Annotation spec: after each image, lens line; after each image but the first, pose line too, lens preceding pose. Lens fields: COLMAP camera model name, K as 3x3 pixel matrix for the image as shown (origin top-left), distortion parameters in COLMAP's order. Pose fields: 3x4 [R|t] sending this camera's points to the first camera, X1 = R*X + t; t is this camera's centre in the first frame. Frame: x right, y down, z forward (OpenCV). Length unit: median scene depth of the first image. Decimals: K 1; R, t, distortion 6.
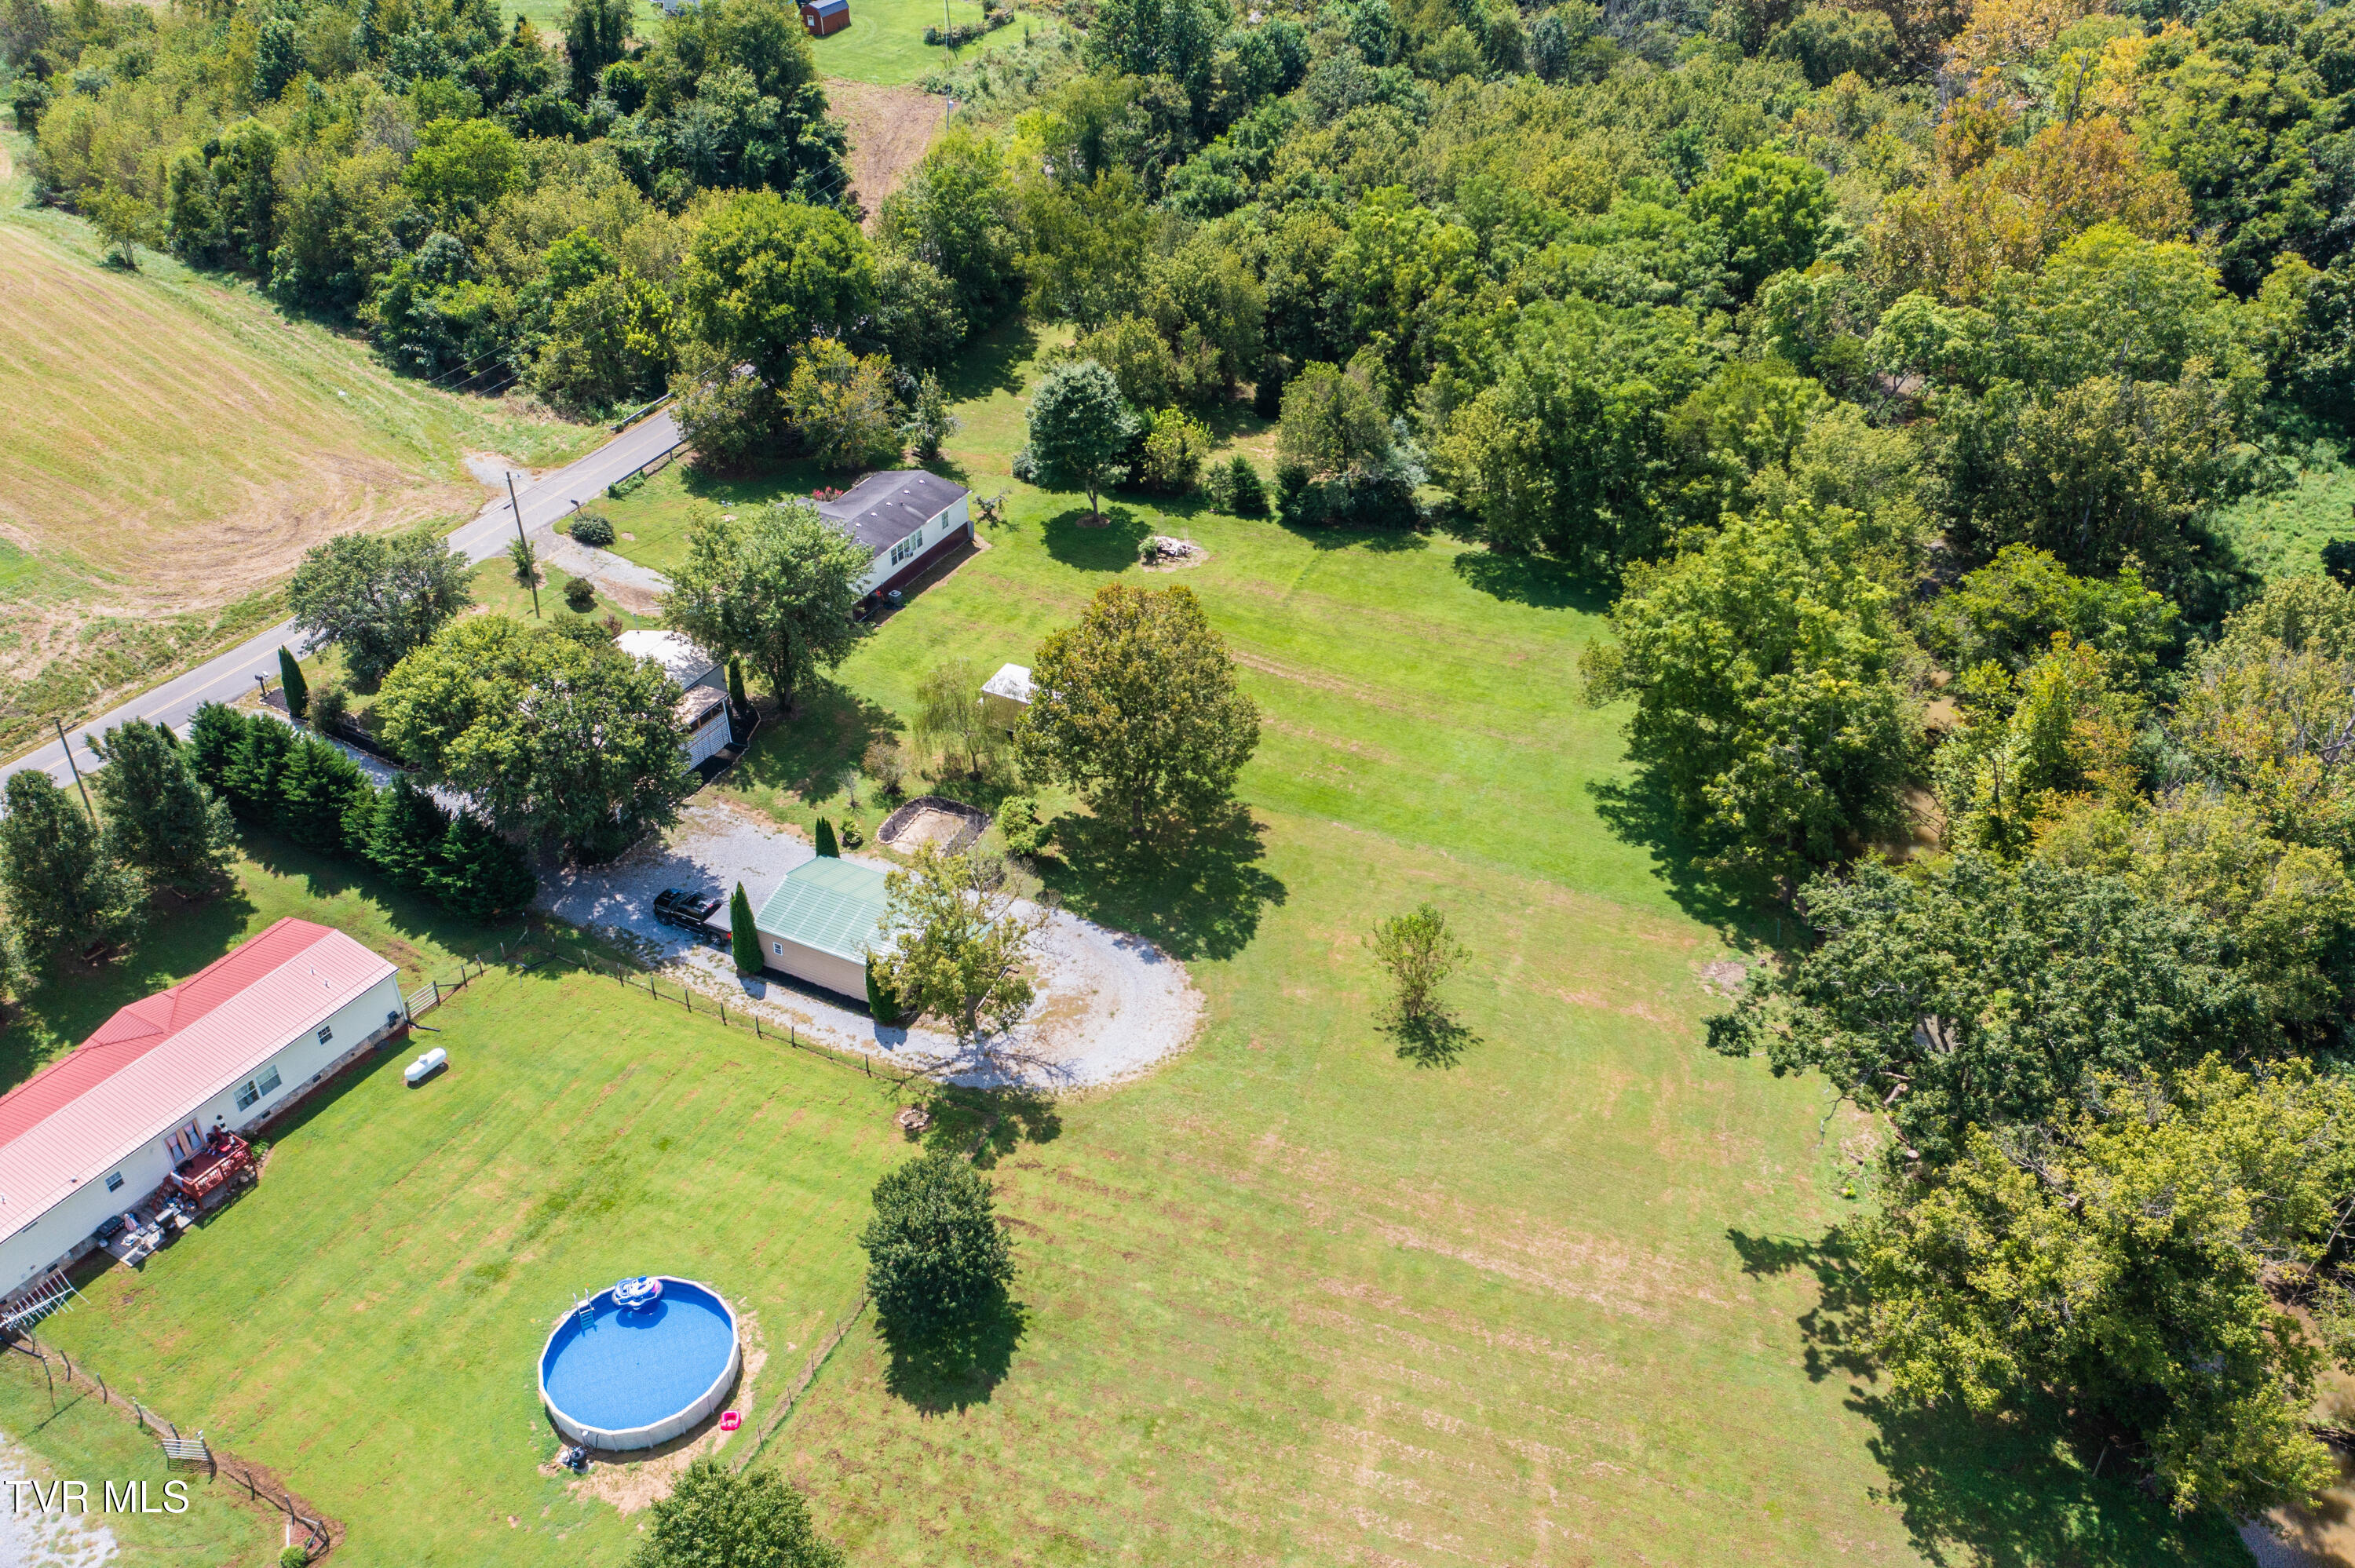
lens RADIAL K [[1872.3, 0, 1170.2], [0, 1872.3, 788.1], [0, 0, 1]] dist [-0.003245, 0.010704]
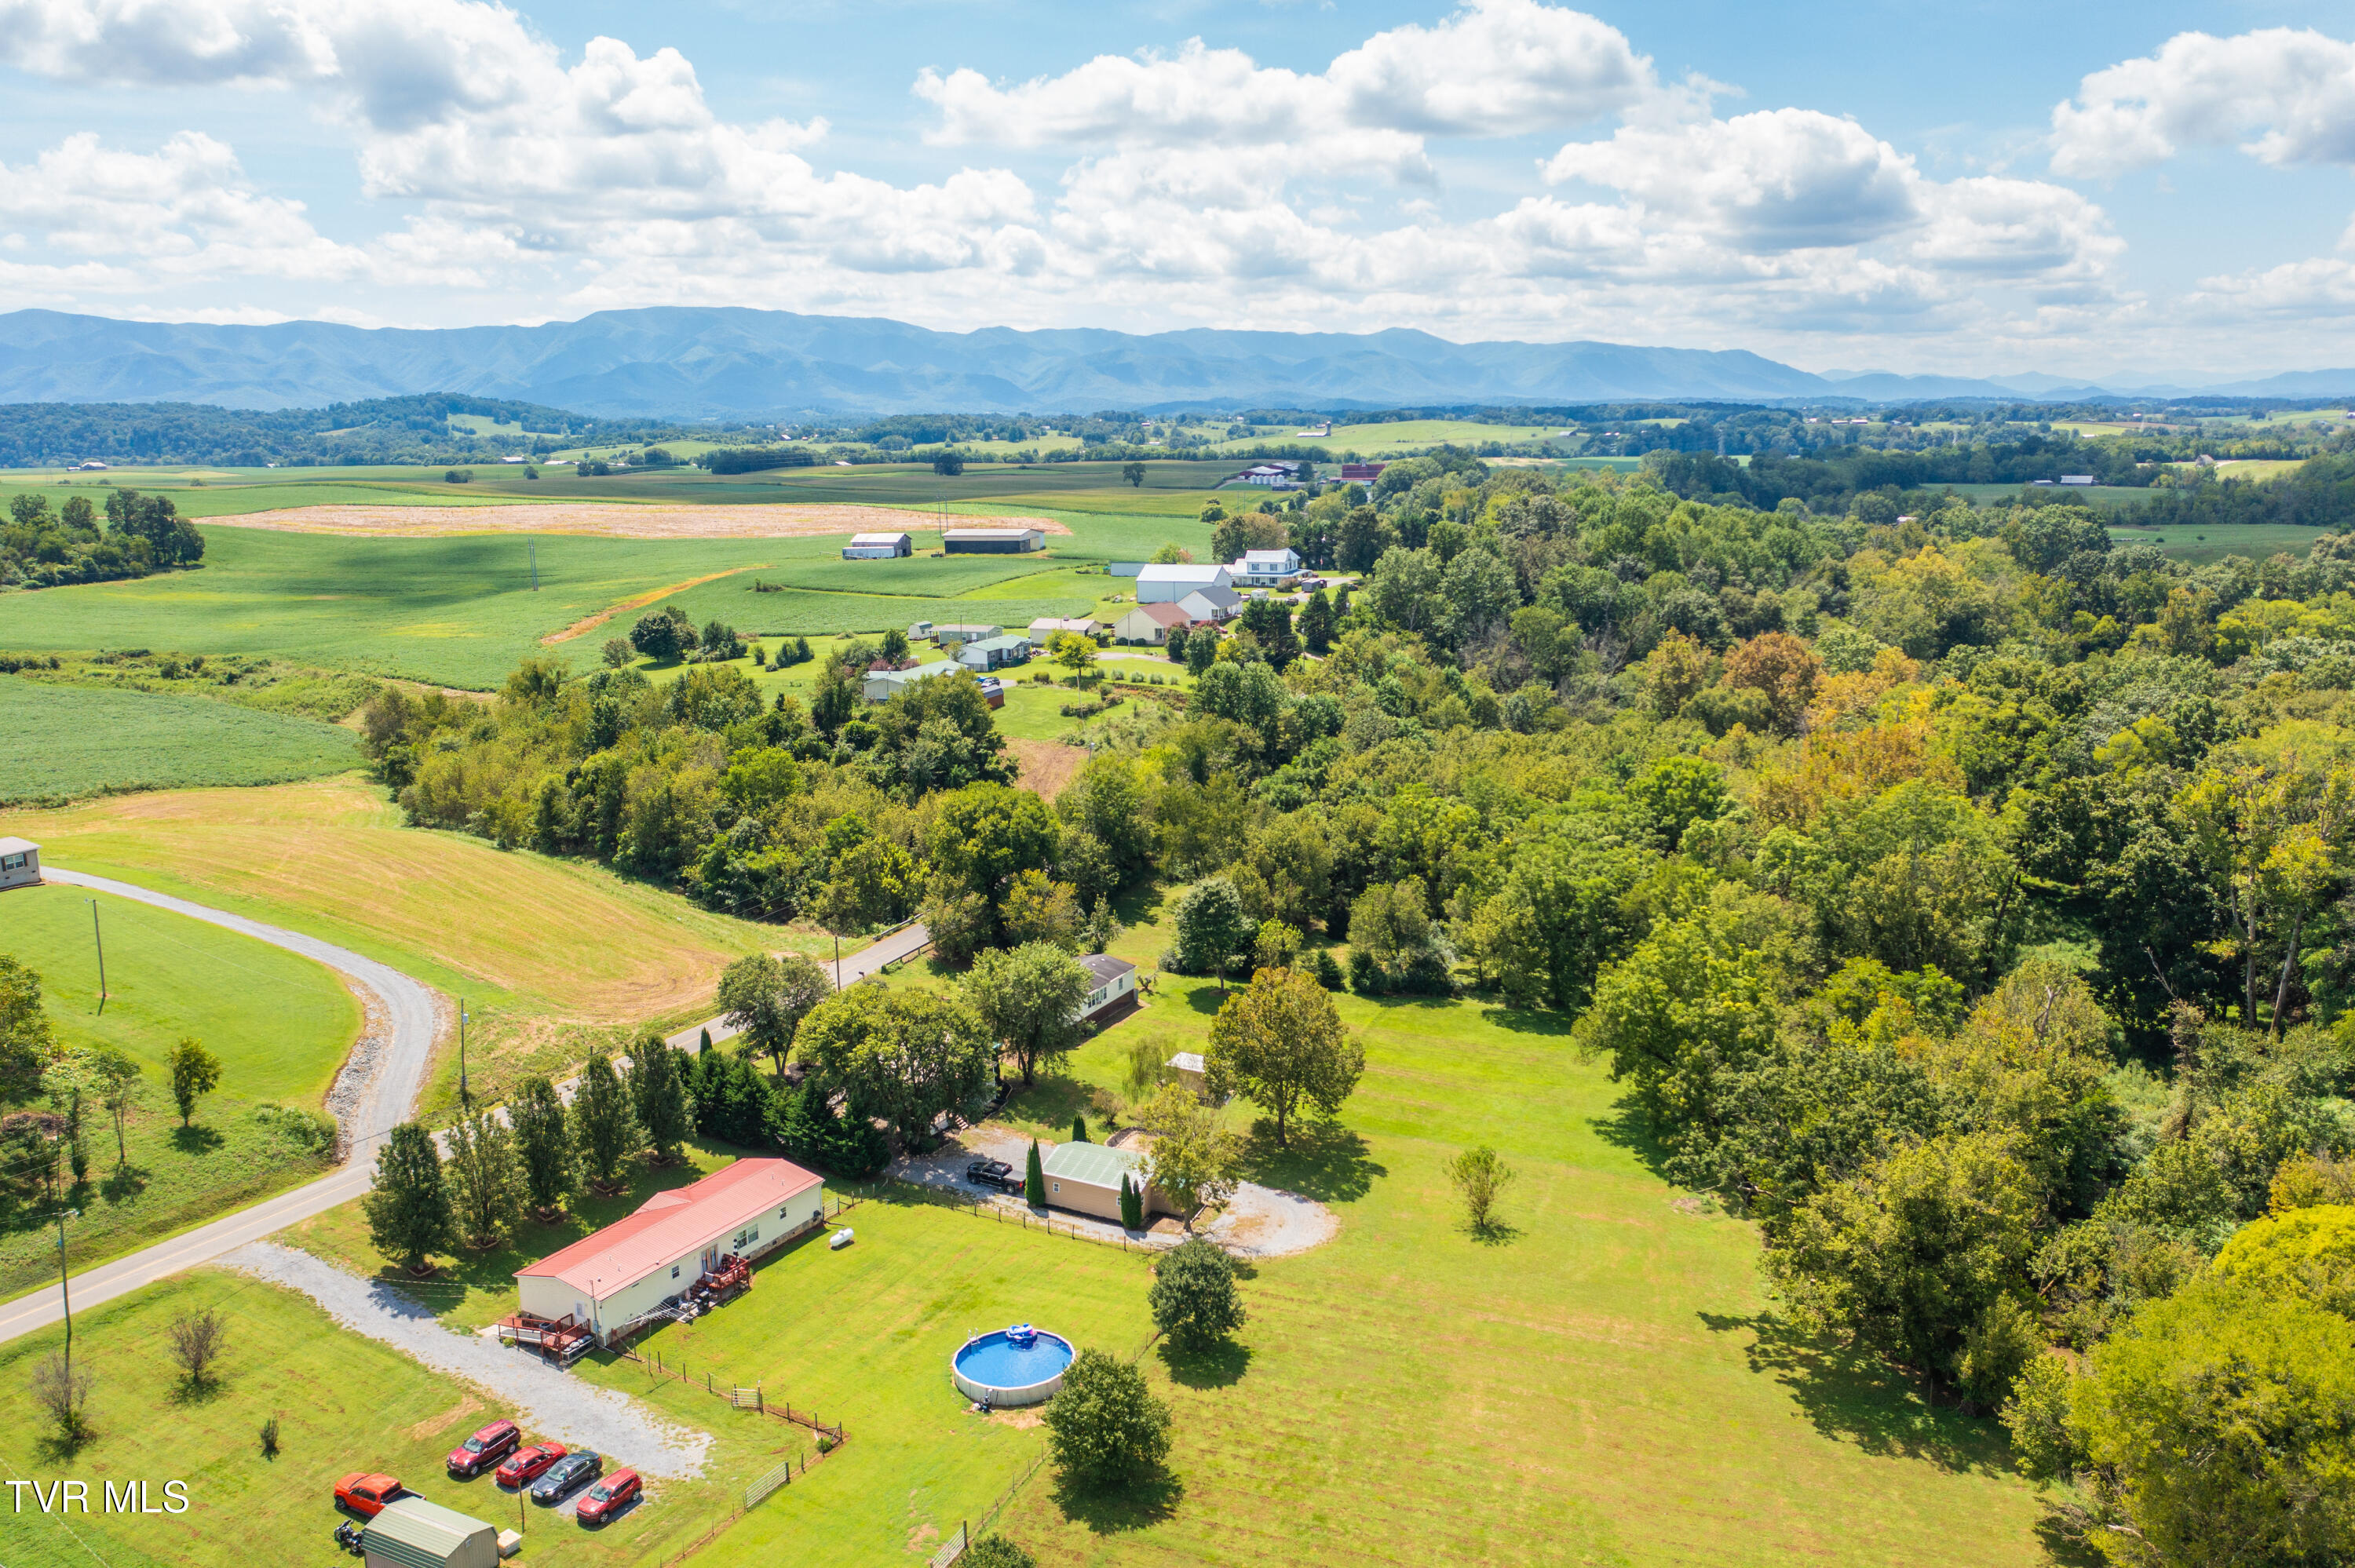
lens RADIAL K [[1872.3, 0, 1178.9], [0, 1872.3, 783.6], [0, 0, 1]] dist [-0.003245, 0.010704]
pose [[0.999922, -0.010322, 0.006974, -0.081338], [0.012202, 0.924381, -0.381274, 0.248422], [-0.002511, 0.381330, 0.924436, -0.355705]]
